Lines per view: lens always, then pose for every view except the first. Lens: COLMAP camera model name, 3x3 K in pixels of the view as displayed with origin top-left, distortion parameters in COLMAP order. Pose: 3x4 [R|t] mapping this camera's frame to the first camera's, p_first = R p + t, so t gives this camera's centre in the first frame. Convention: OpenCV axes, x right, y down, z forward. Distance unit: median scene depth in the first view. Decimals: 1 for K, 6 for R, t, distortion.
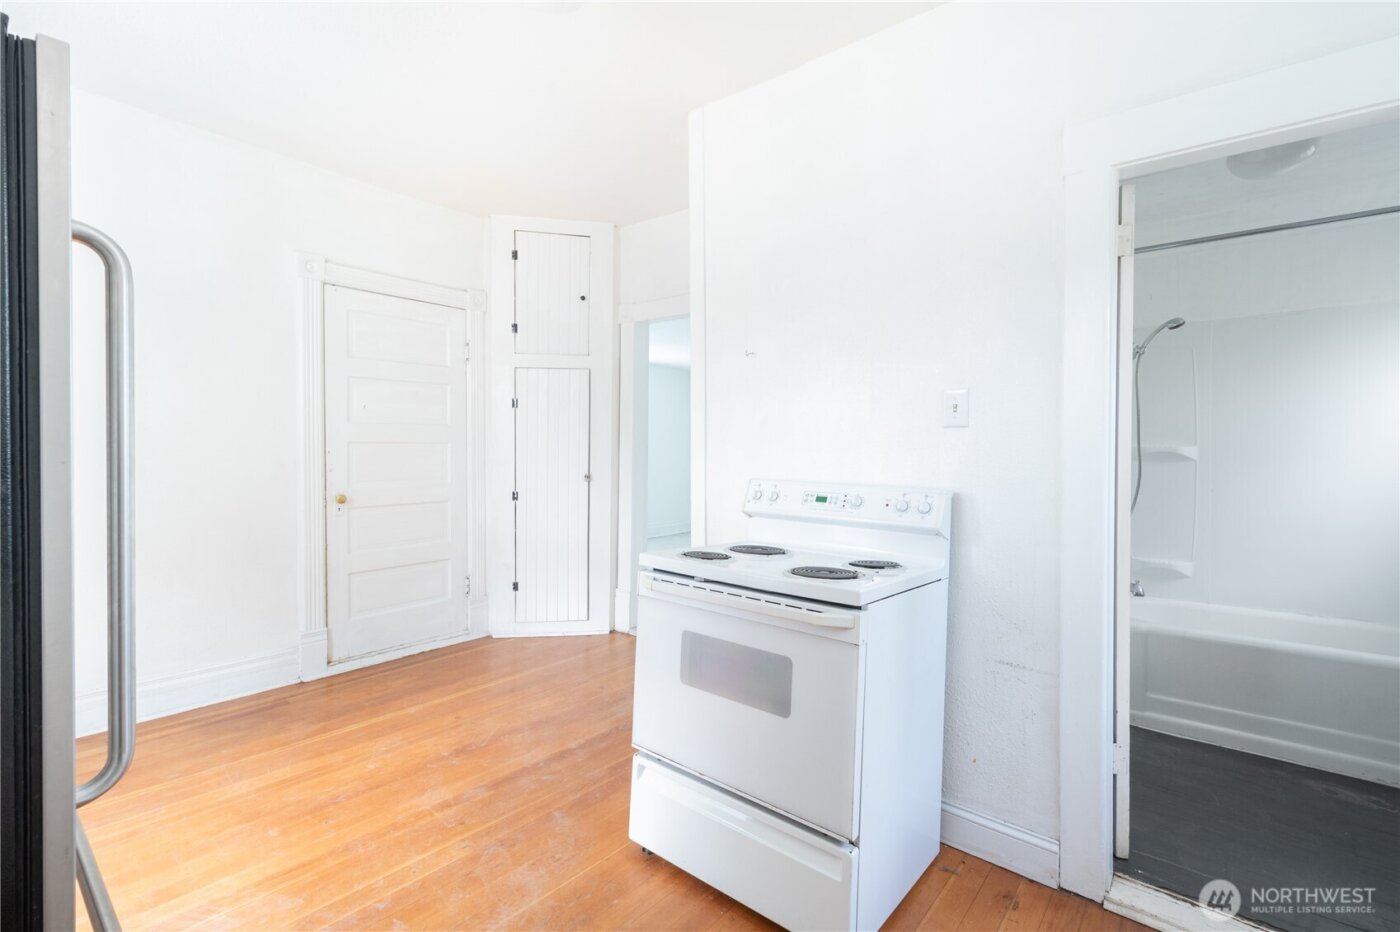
lens RADIAL K [[634.3, 0, 703.5], [0, 634.3, 456.6], [0, 0, 1]] dist [0.003729, -0.001395]
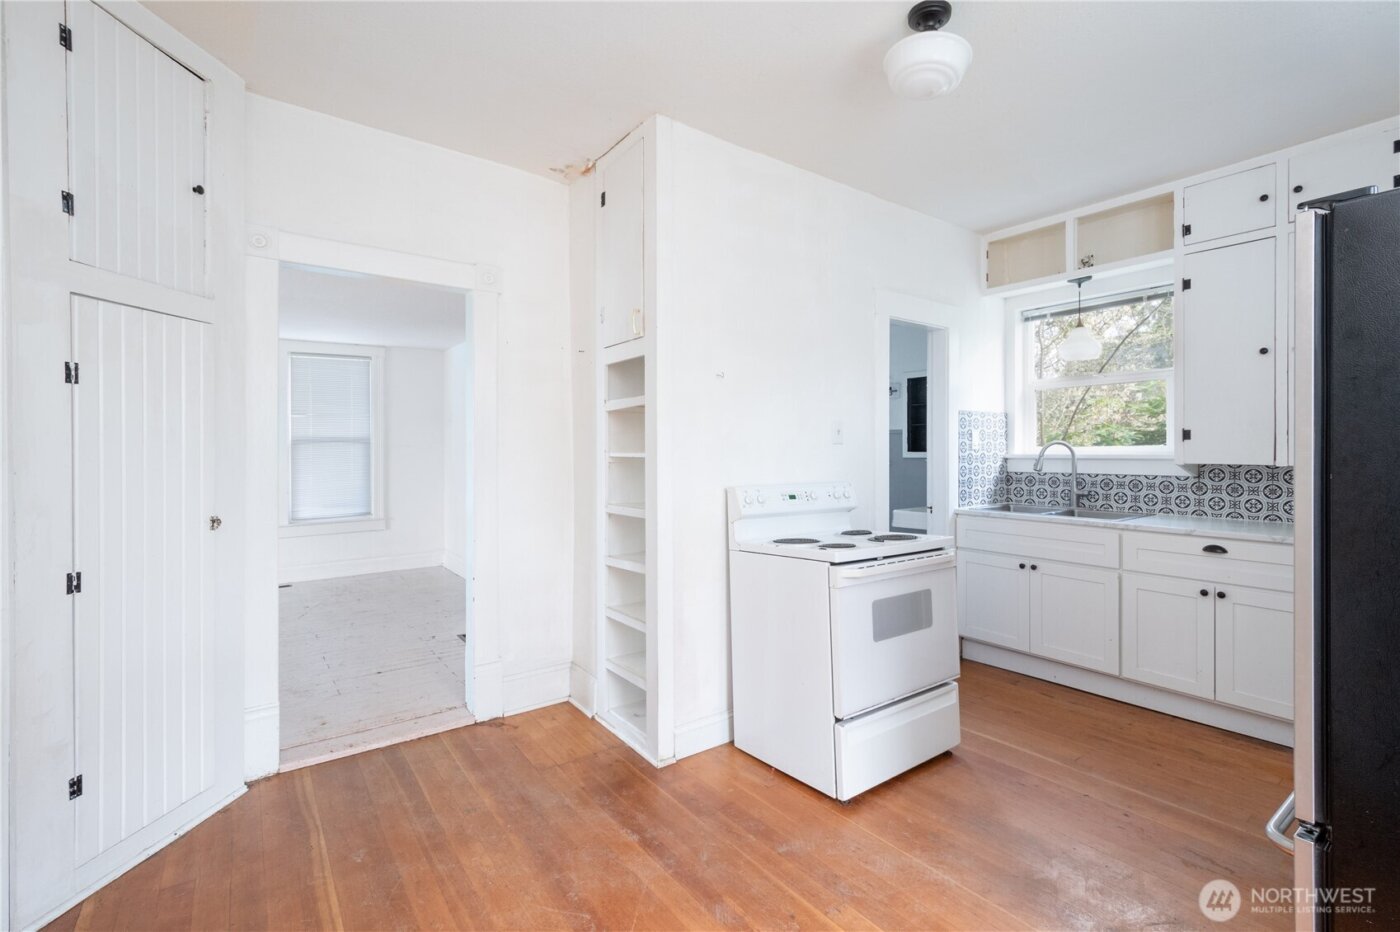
lens RADIAL K [[634.3, 0, 713.9], [0, 634.3, 455.6], [0, 0, 1]] dist [0.003729, -0.001395]
pose [[0.232280, -0.016661, 0.972506, -1.162432], [0.024120, 0.999644, 0.011365, -0.039455], [-0.972350, 0.020817, 0.232599, 0.861211]]
